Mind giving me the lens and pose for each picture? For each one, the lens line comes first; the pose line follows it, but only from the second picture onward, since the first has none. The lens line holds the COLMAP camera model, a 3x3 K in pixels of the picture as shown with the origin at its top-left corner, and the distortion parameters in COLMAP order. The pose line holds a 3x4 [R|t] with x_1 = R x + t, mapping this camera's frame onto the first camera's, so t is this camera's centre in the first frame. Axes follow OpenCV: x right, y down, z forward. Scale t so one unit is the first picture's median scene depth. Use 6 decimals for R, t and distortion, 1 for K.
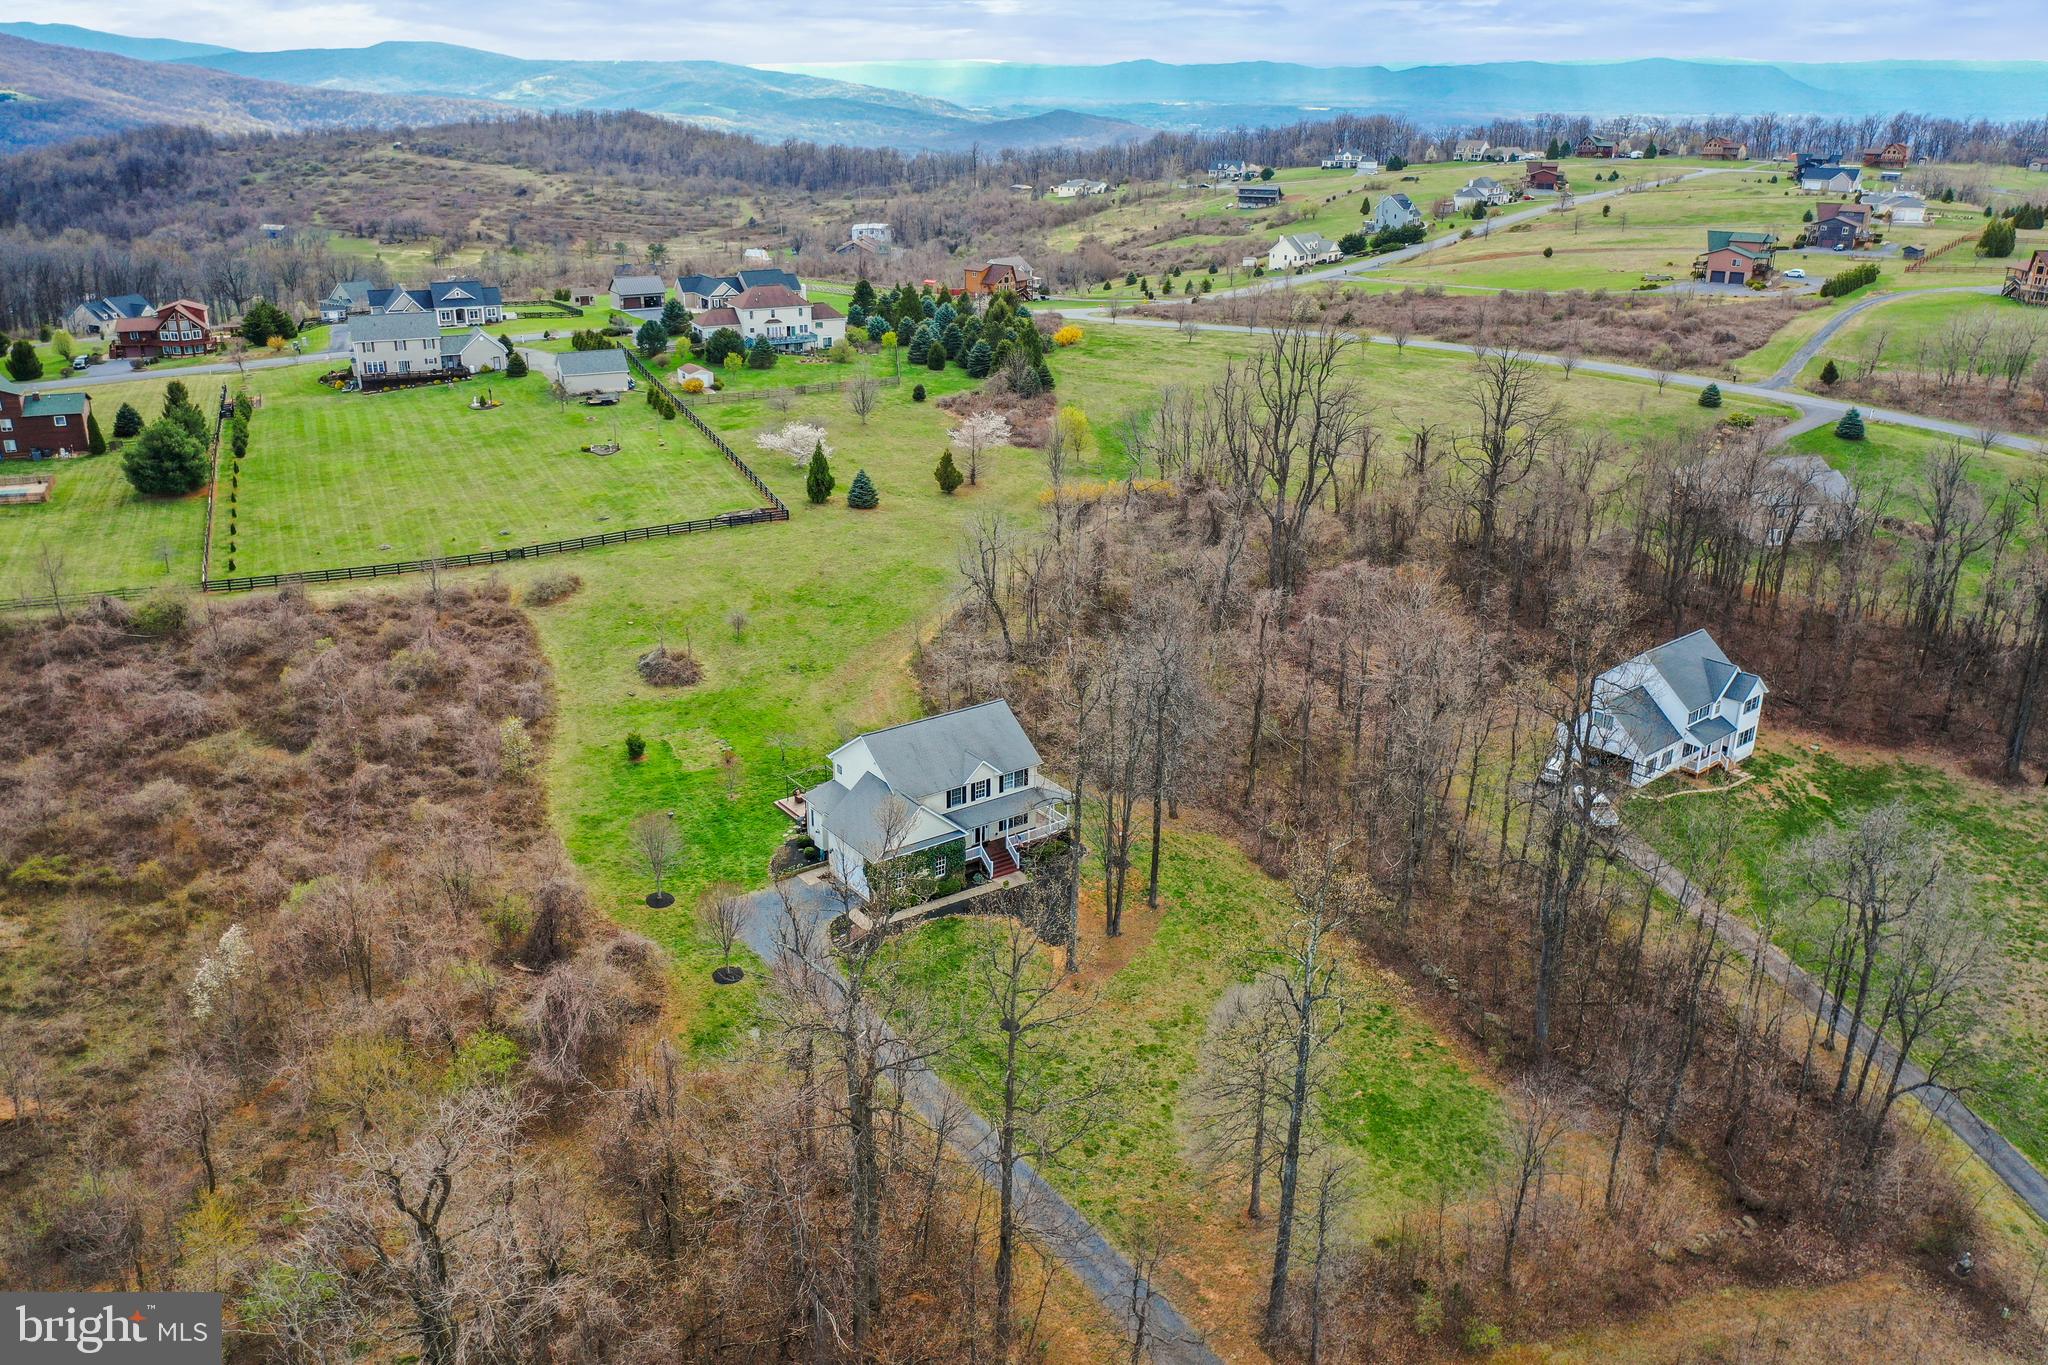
lens RADIAL K [[1610.8, 0, 1026.2], [0, 1610.8, 683.9], [0, 0, 1]] dist [-0.006492, 0.003436]
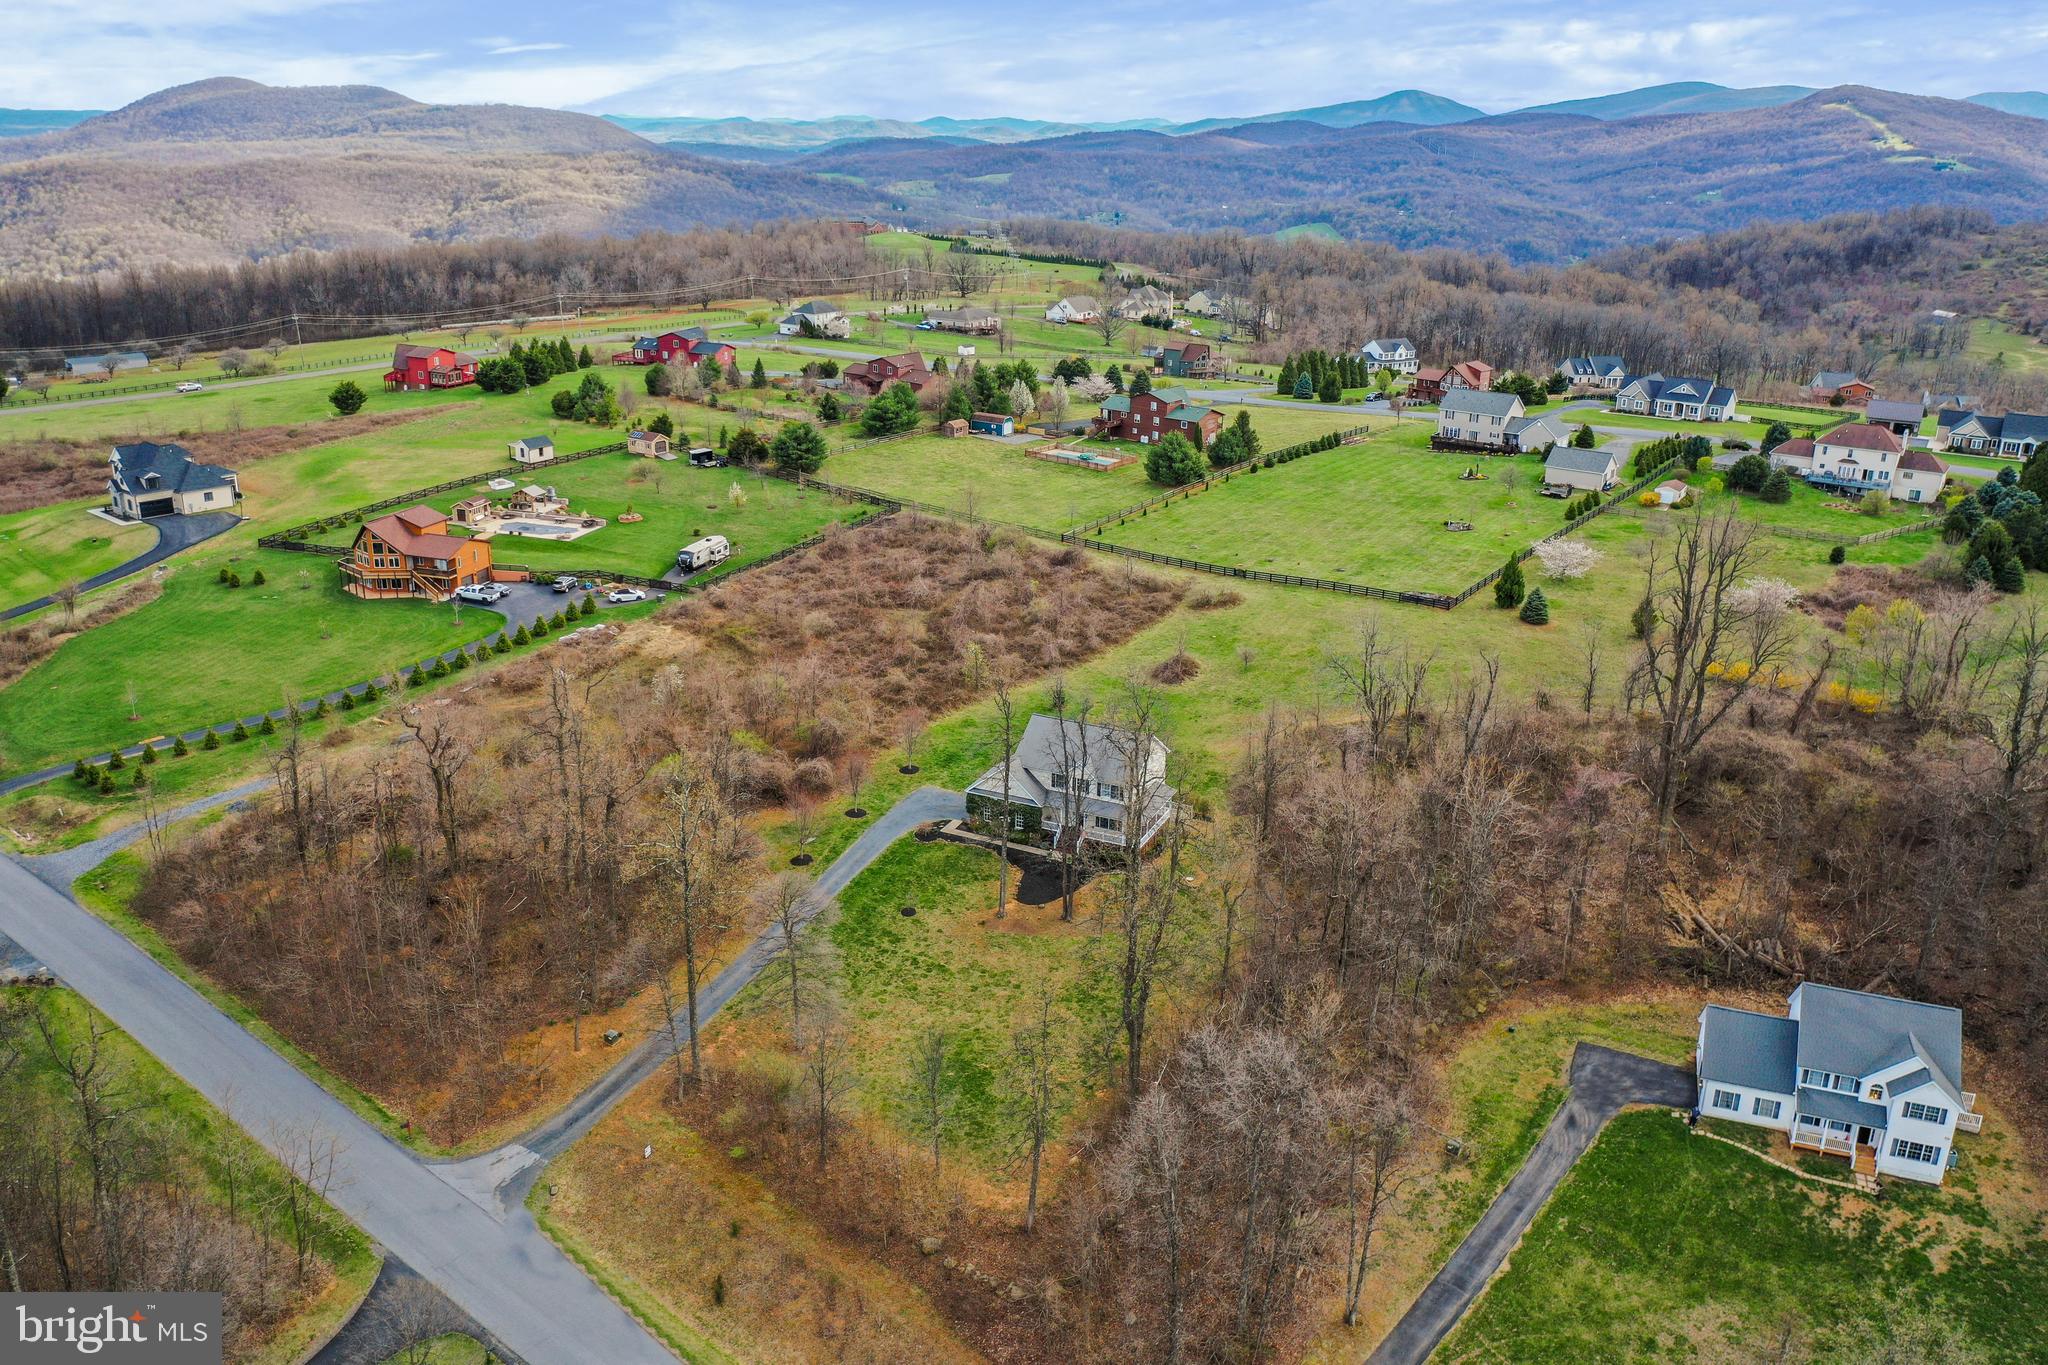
lens RADIAL K [[1621.6, 0, 1010.2], [0, 1621.6, 681.9], [0, 0, 1]] dist [-0.004221, -0.007388]
pose [[0.482252, 0.292297, -0.825830, 0.483660], [-0.324986, 0.935119, 0.141199, -0.086199], [0.813521, 0.200290, 0.545955, 0.111673]]
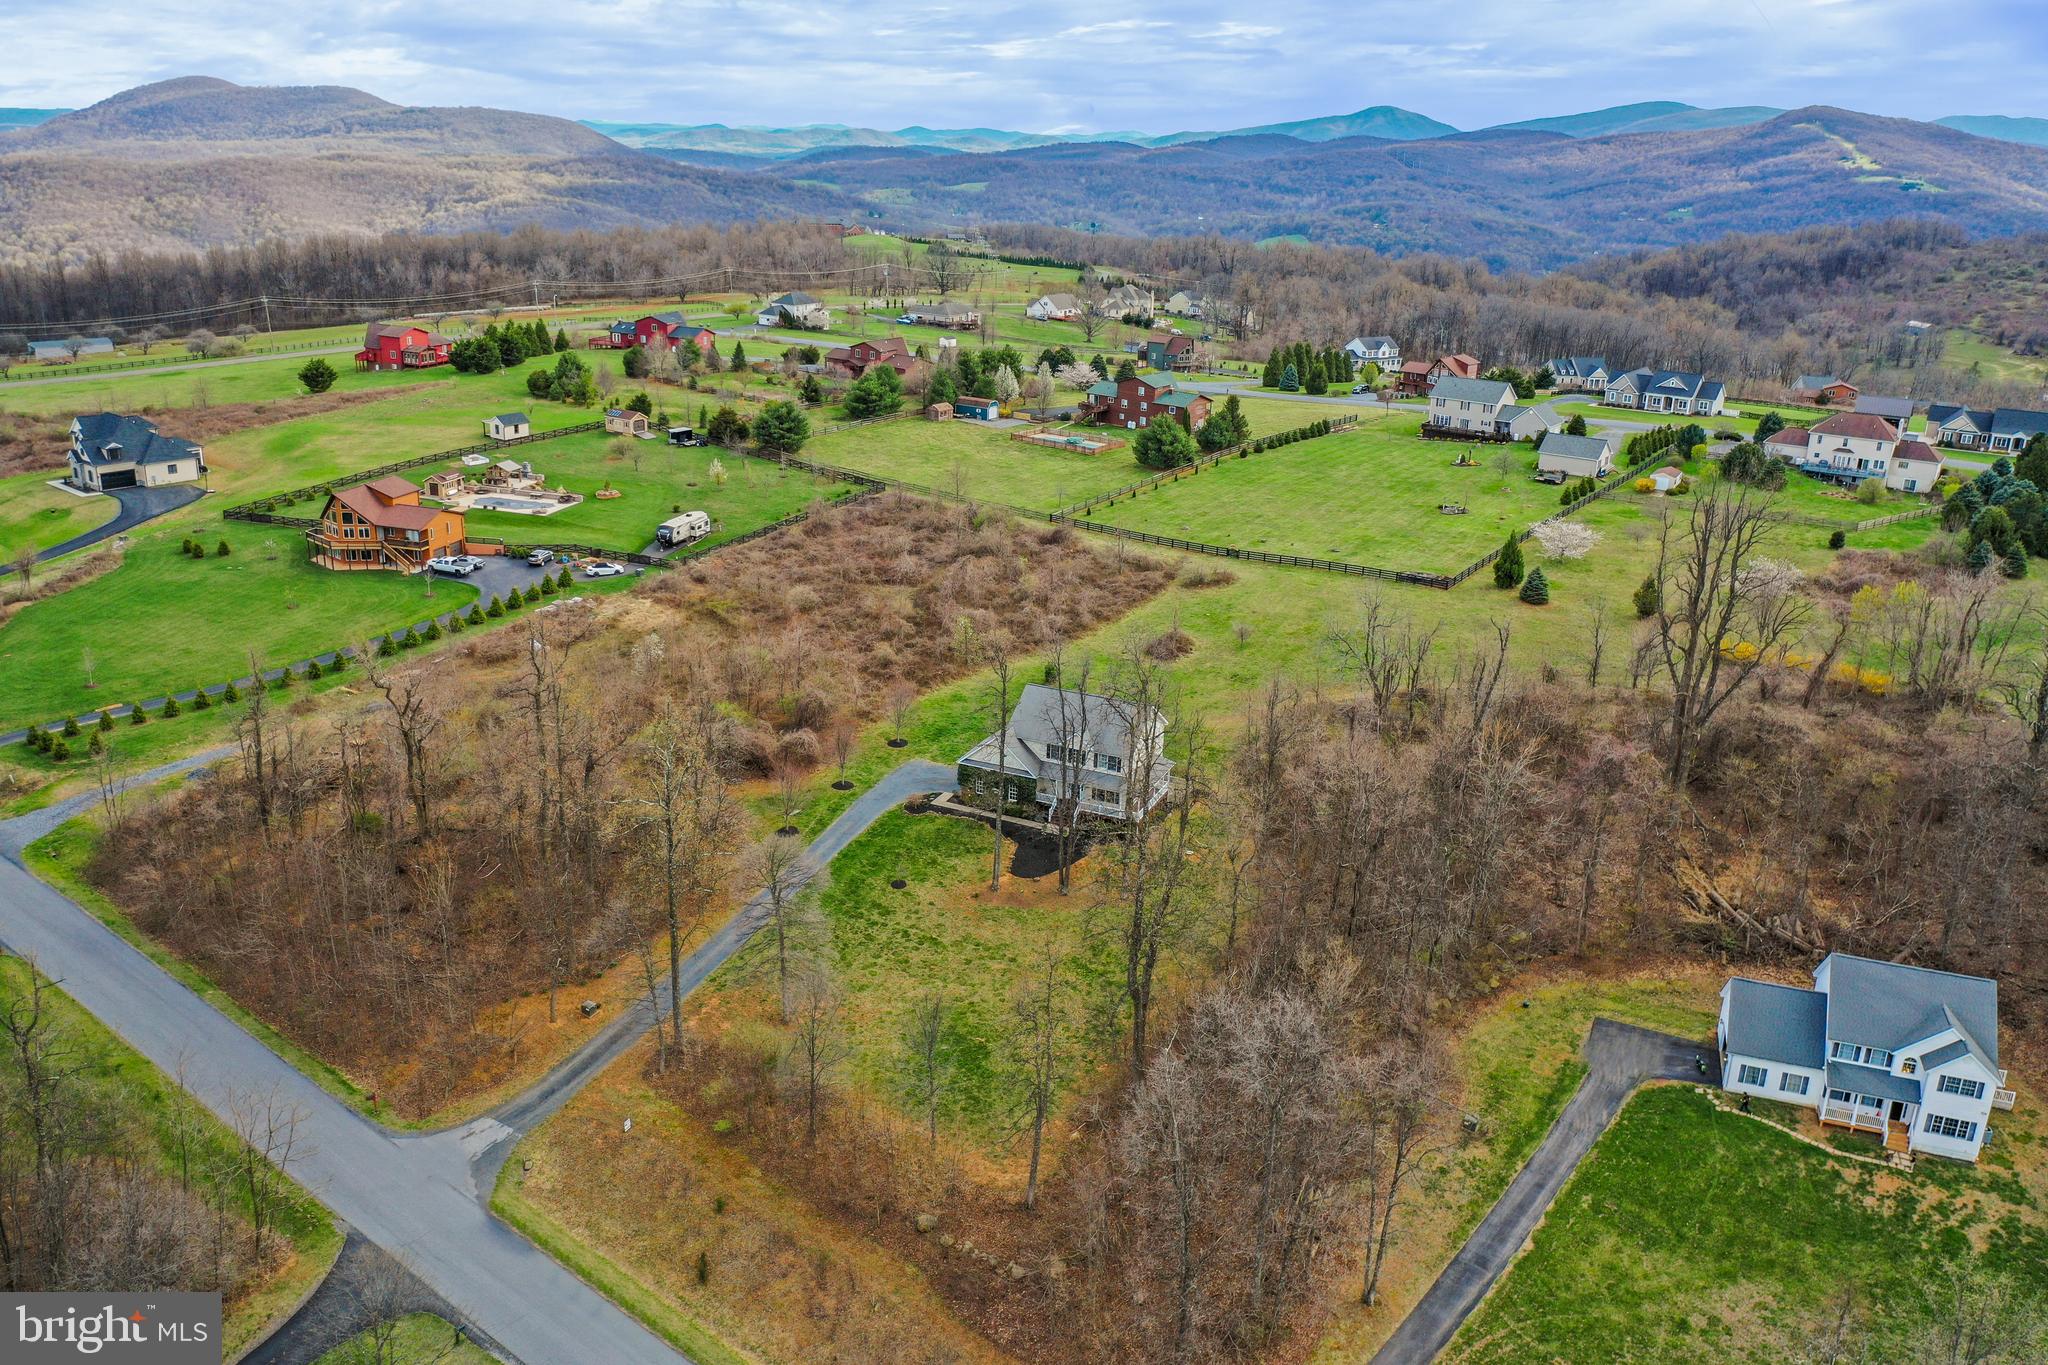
lens RADIAL K [[1621.6, 0, 1010.2], [0, 1621.6, 681.9], [0, 0, 1]] dist [-0.004221, -0.007388]
pose [[0.494322, 0.290622, -0.819259, 0.466976], [-0.334020, 0.933607, 0.129646, -0.065290], [0.802544, 0.209562, 0.558576, 0.119688]]
